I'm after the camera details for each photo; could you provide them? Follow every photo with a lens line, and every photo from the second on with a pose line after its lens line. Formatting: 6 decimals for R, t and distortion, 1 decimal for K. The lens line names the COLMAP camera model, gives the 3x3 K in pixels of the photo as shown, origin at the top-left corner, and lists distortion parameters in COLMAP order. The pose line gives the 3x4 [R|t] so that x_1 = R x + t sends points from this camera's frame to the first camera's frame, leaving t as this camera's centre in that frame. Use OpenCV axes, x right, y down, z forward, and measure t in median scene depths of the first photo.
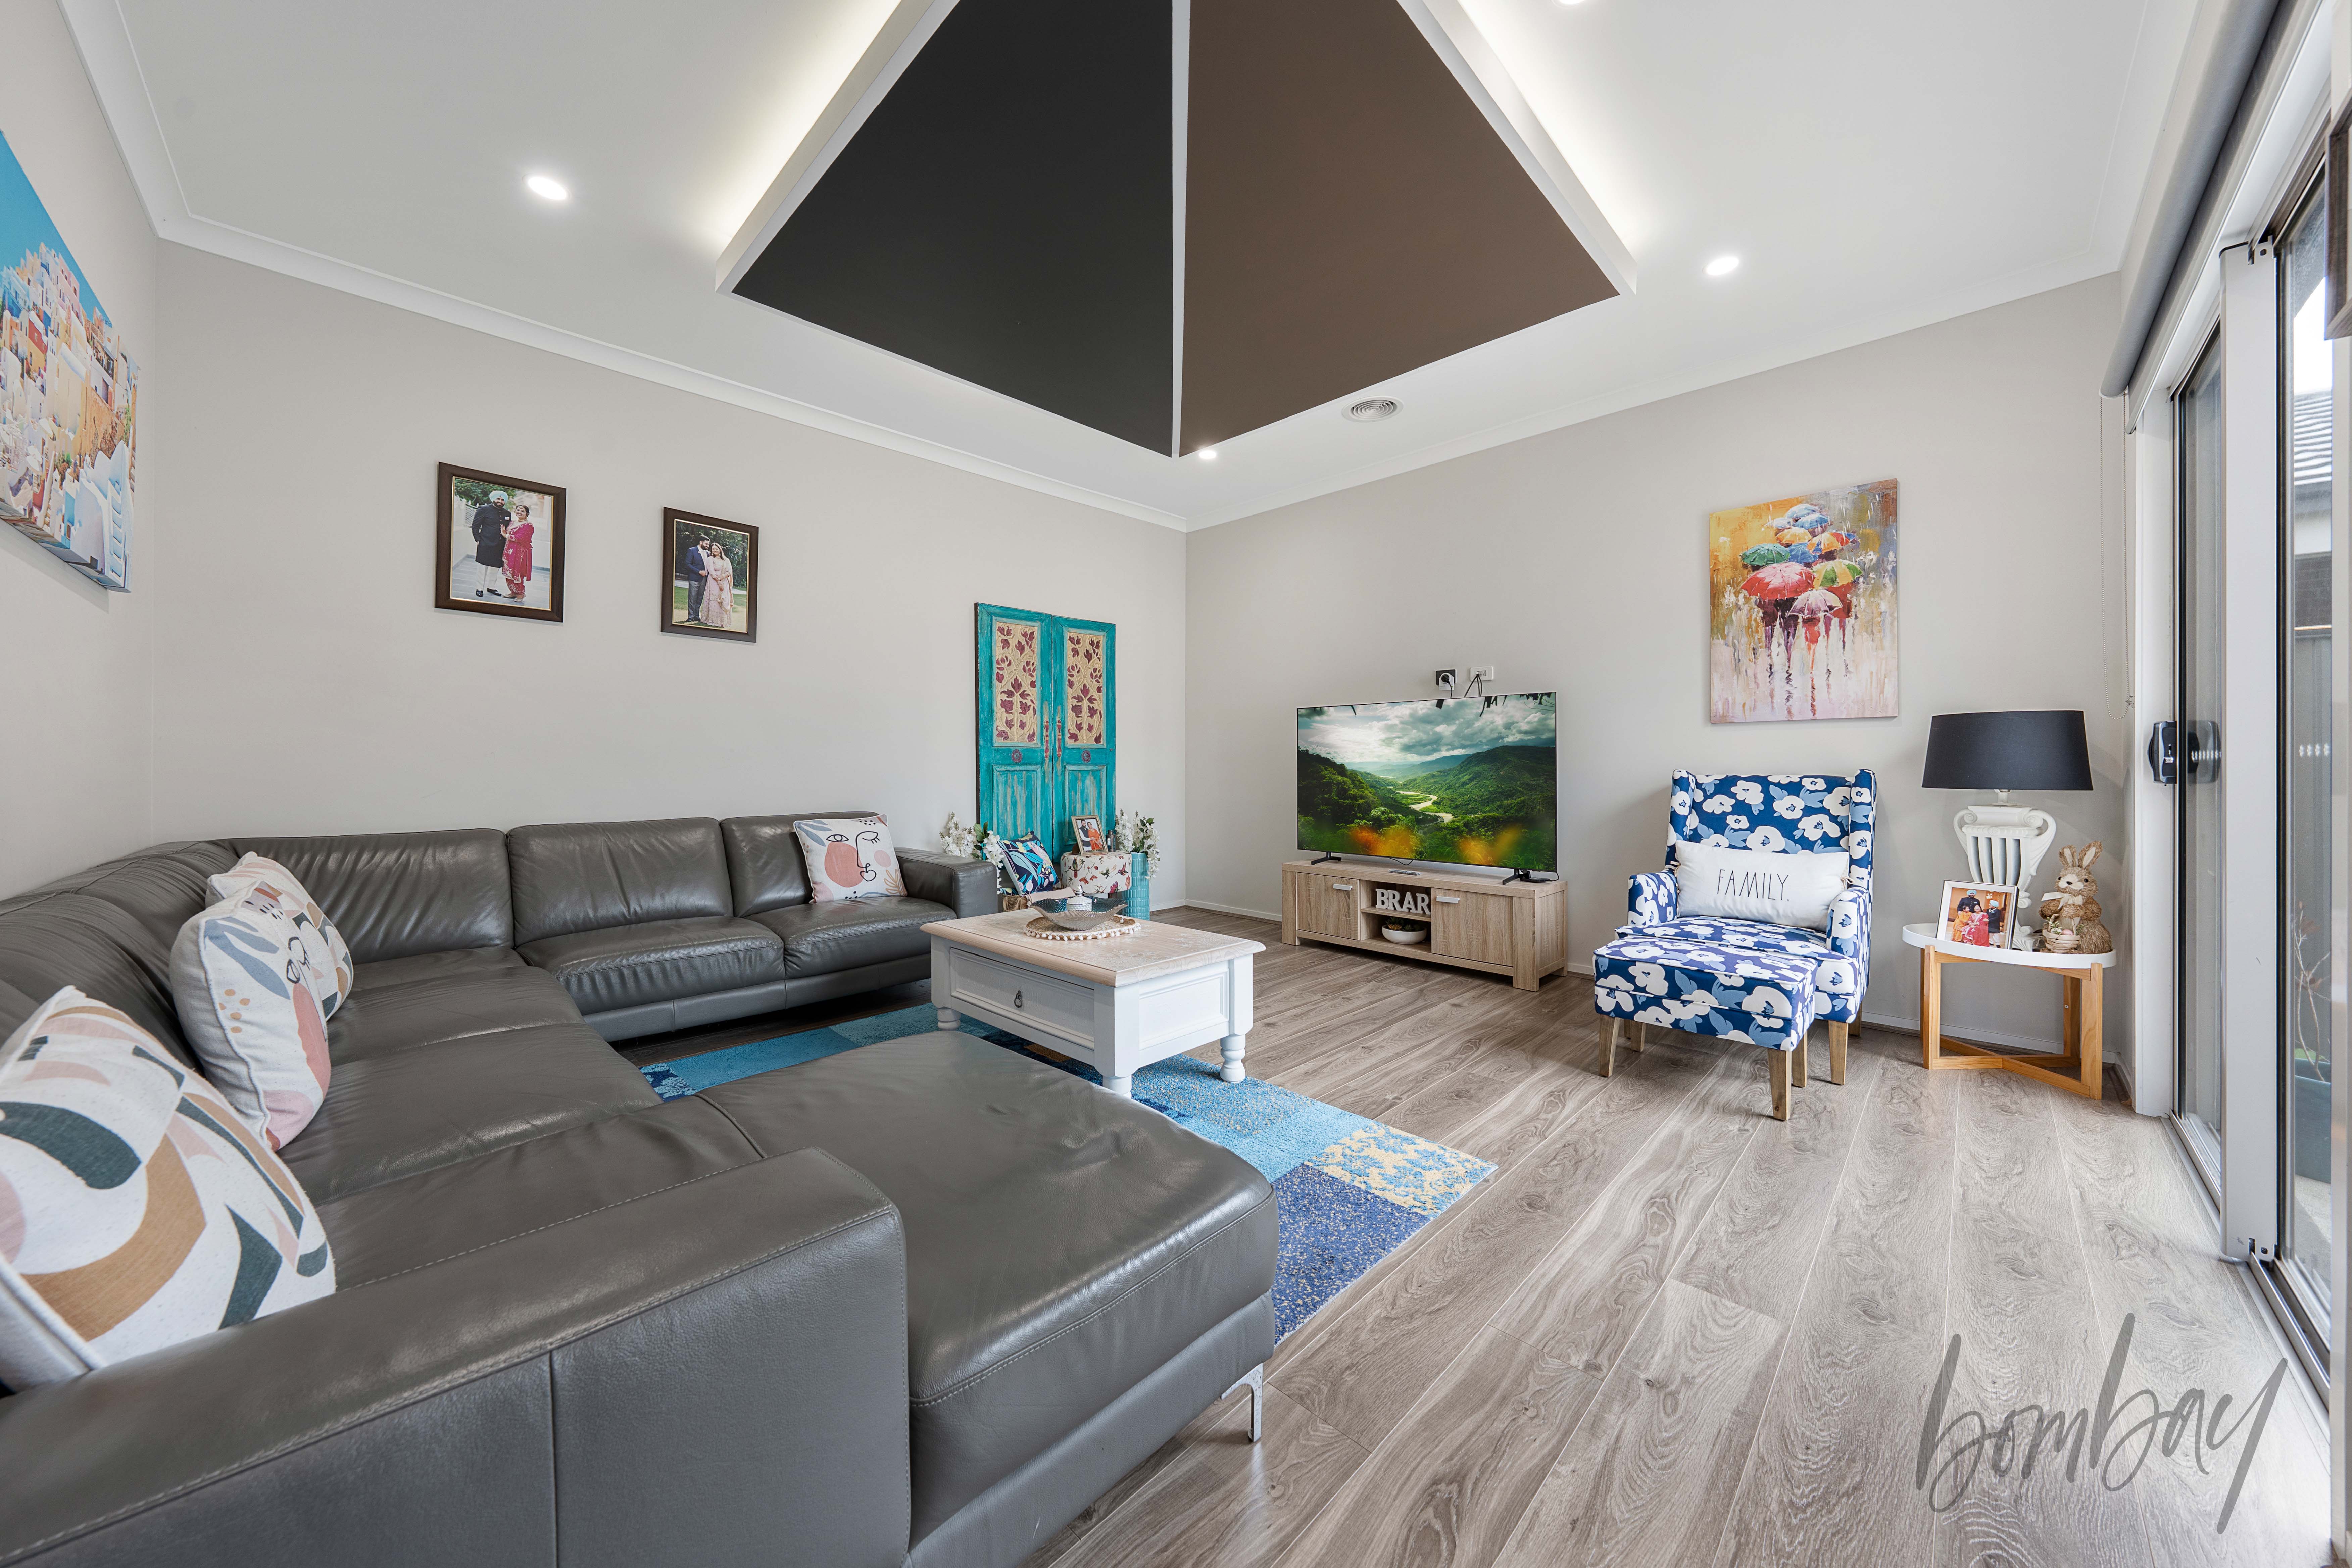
lens RADIAL K [[813.8, 0, 1175.3], [0, 813.8, 769.6], [0, 0, 1]] dist [0.001416, 0.000291]
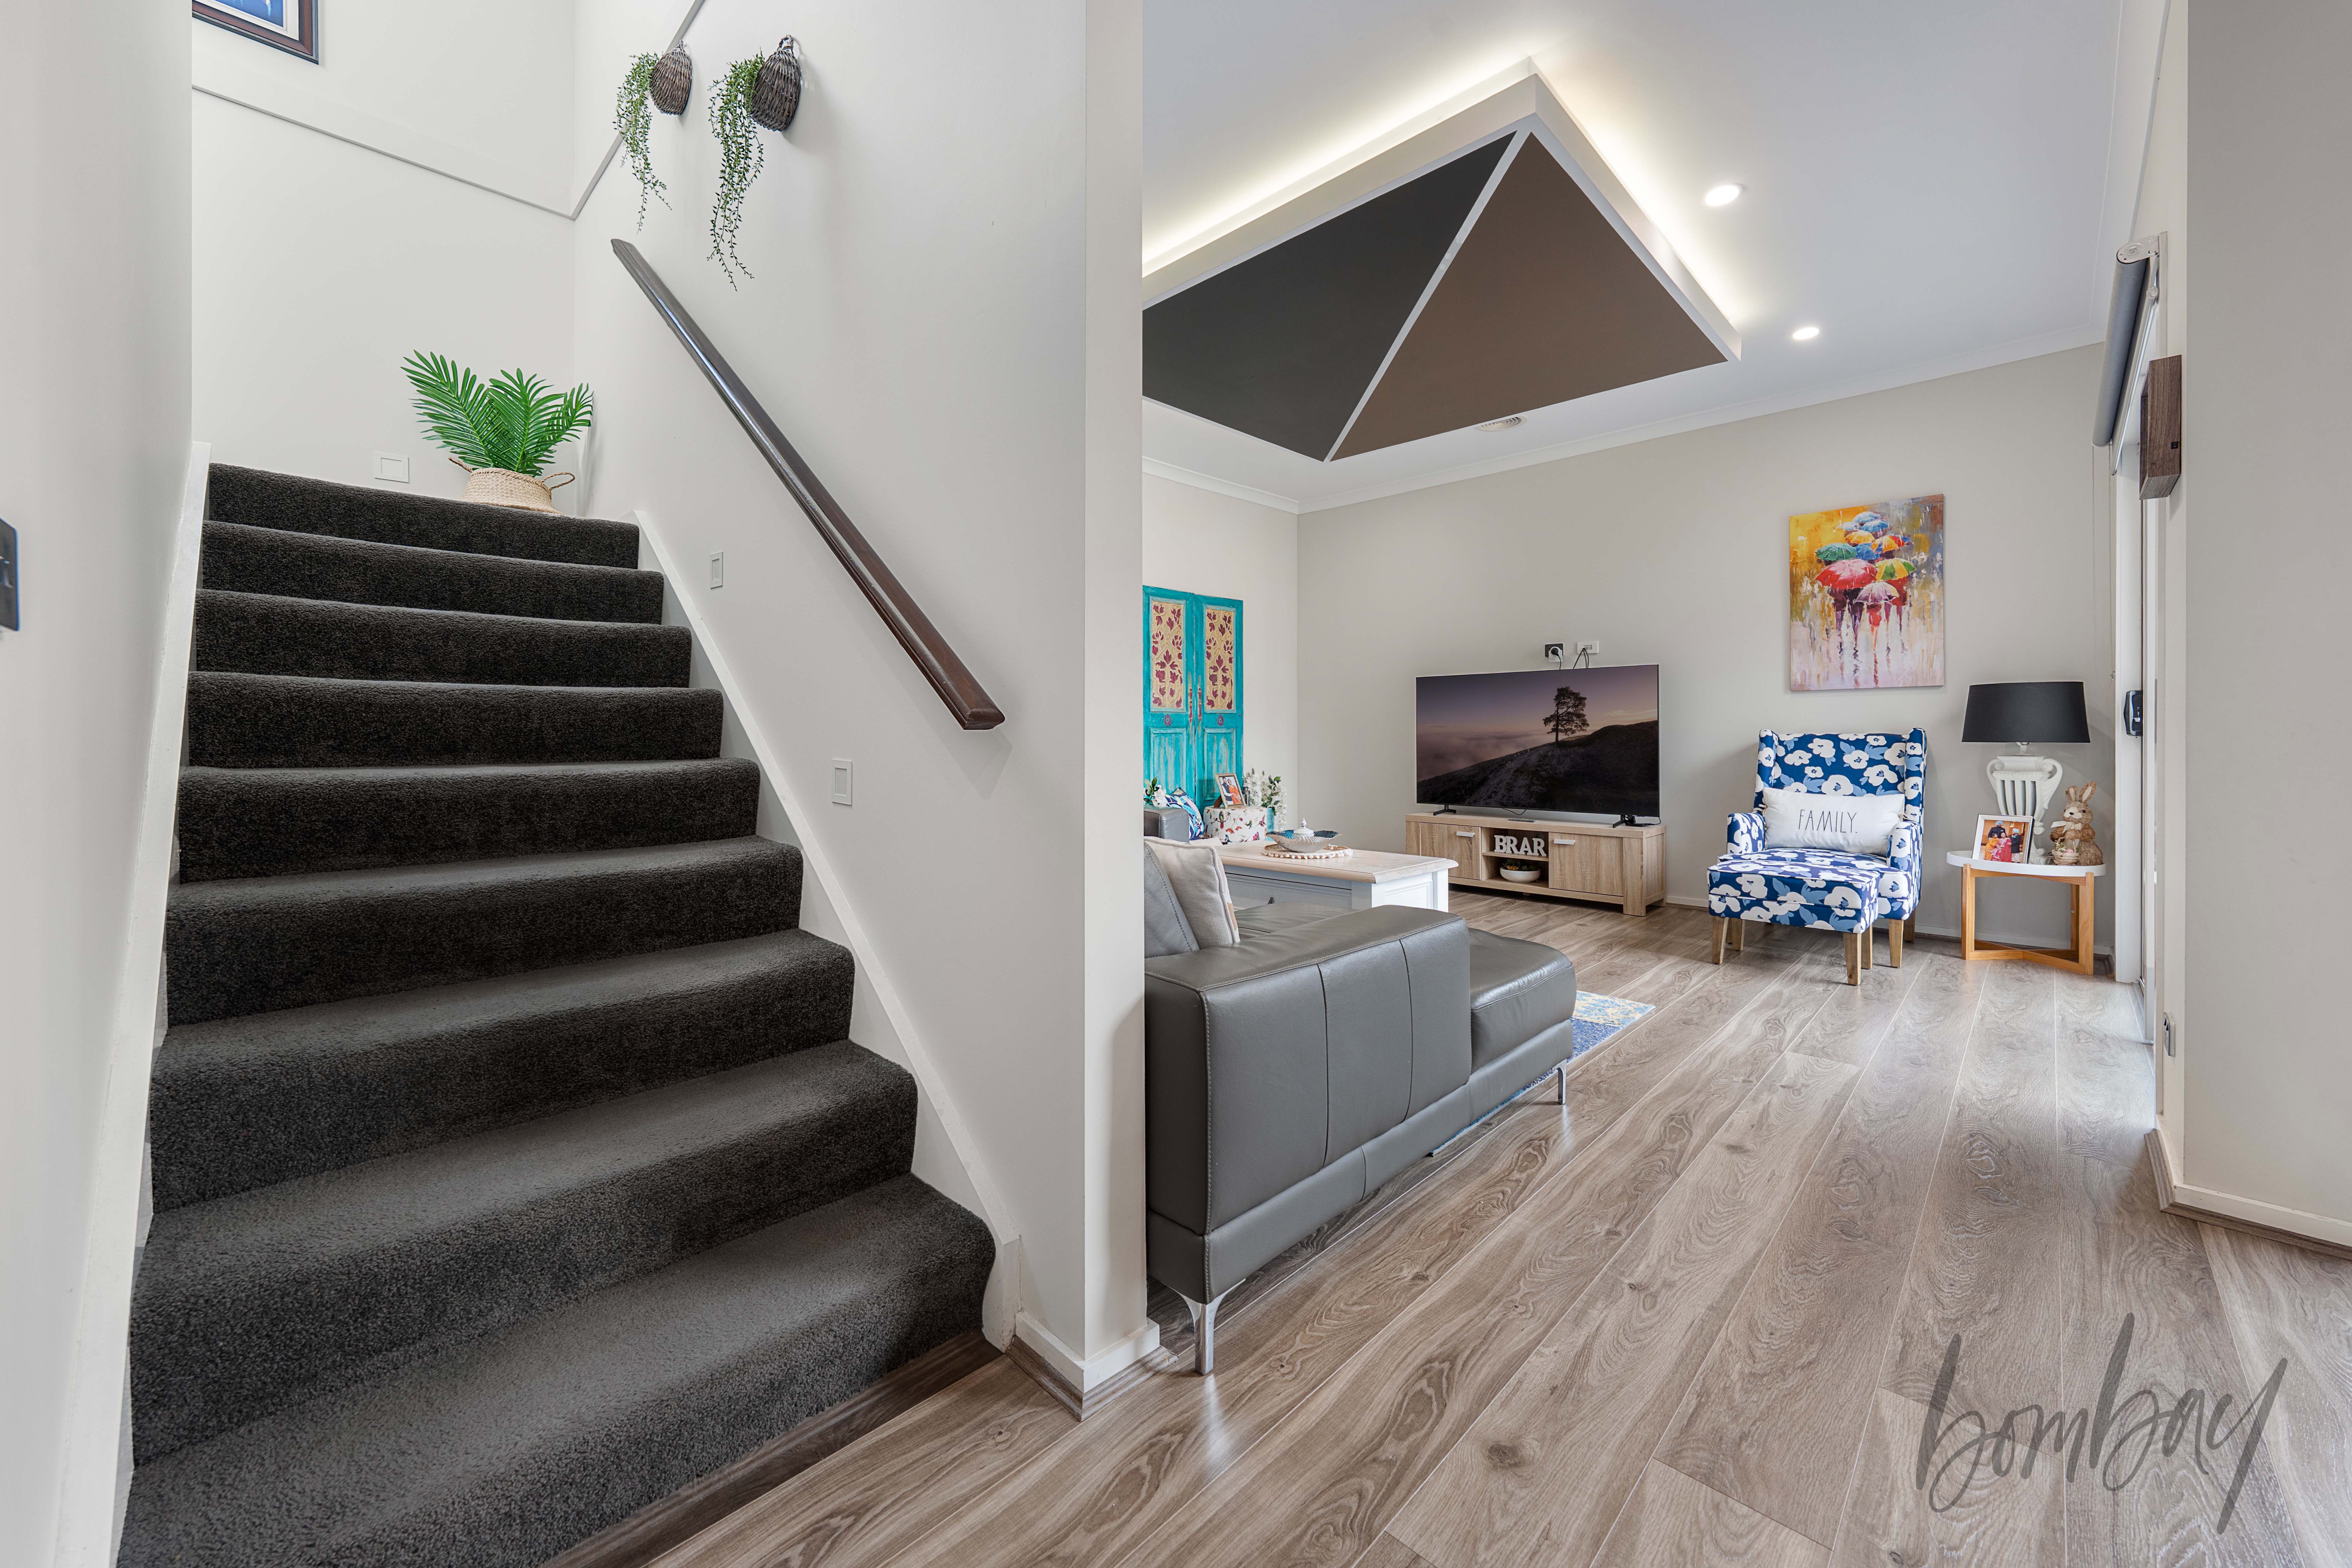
lens RADIAL K [[923.0, 0, 1152.0], [0, 923.0, 742.8], [0, 0, 1]] dist [0.000248, -0.000259]
pose [[0.999992, -0.001134, 0.003895, -0.310857], [0.001128, 0.999998, 0.001566, 0.017624], [-0.003897, -0.001561, 0.999991, -0.383975]]
